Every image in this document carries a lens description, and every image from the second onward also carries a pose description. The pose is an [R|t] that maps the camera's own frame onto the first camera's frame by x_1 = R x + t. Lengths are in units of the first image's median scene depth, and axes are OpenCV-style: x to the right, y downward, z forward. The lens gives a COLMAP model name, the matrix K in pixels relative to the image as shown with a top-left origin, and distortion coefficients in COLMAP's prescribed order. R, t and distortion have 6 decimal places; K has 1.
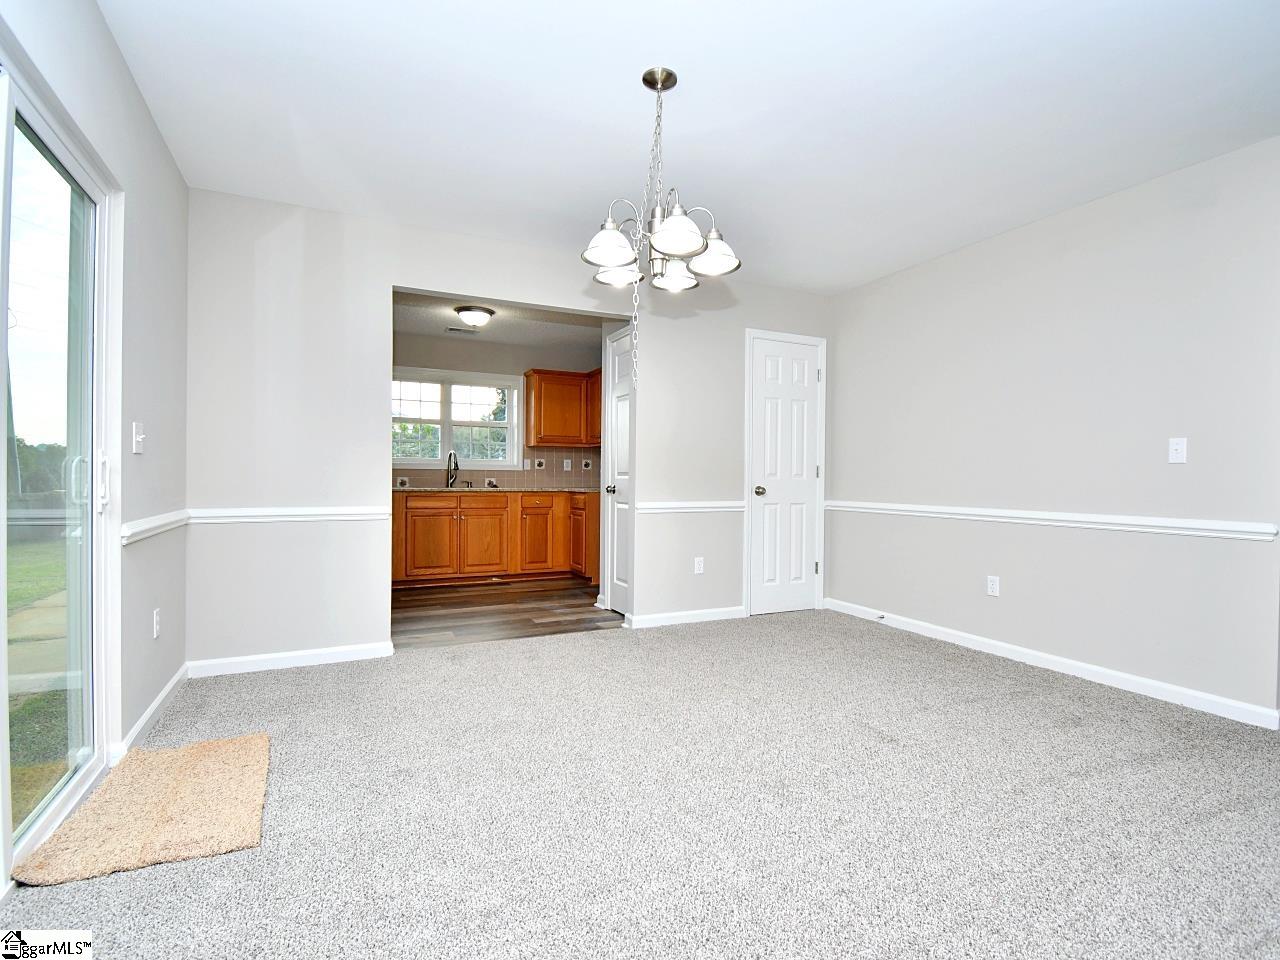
lens RADIAL K [[636.4, 0, 640.0], [0, 636.4, 480.0], [0, 0, 1]] dist [0.021461, -0.028850]
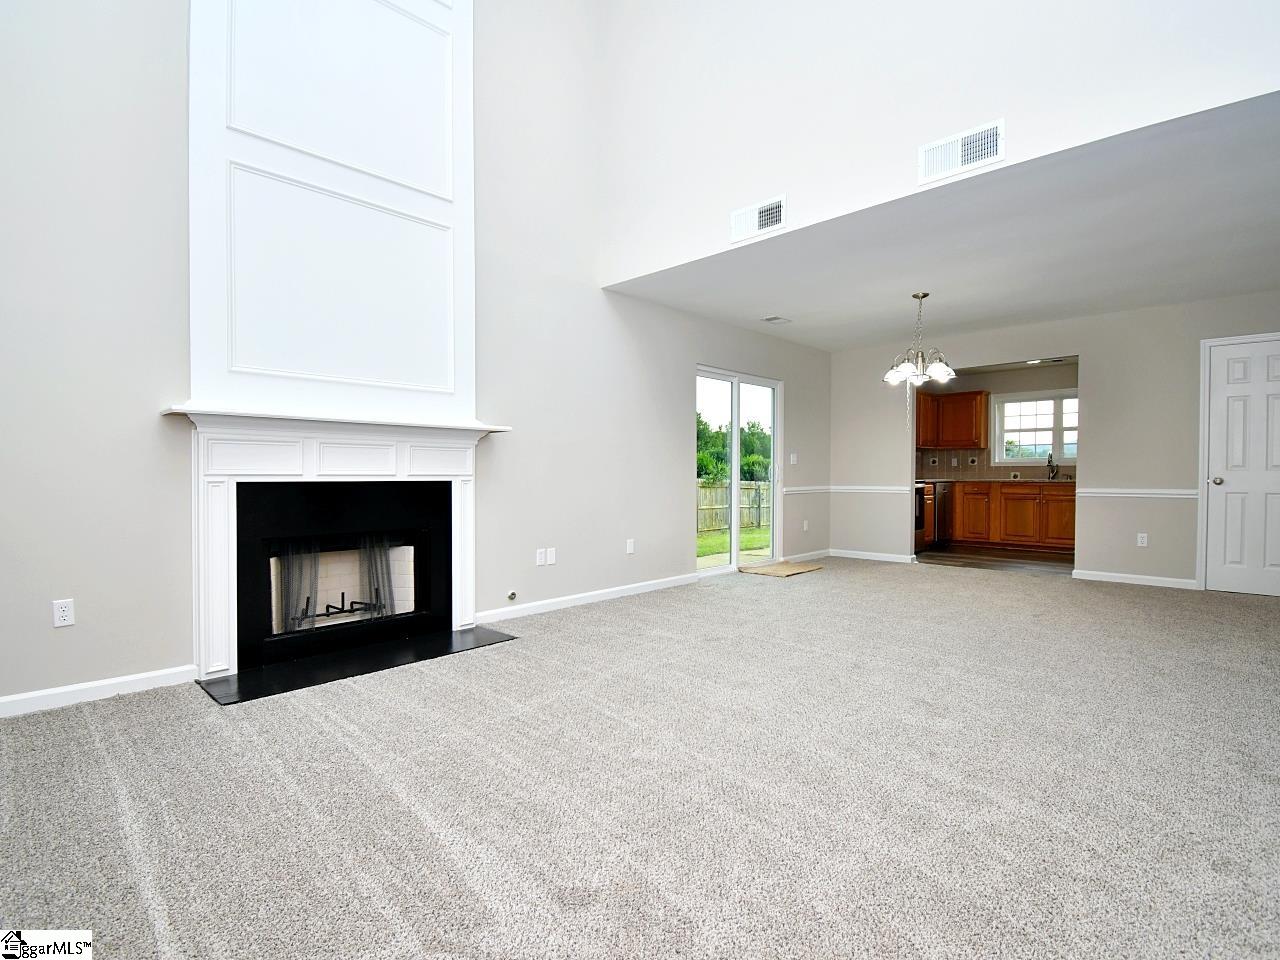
lens RADIAL K [[636.4, 0, 640.0], [0, 636.4, 480.0], [0, 0, 1]] dist [0.021461, -0.028850]
pose [[0.348281, 0.000347, -0.937390, 0.889688], [0.002303, 0.999997, 0.001226, 0.012290], [0.937387, -0.002586, 0.348279, -0.349461]]
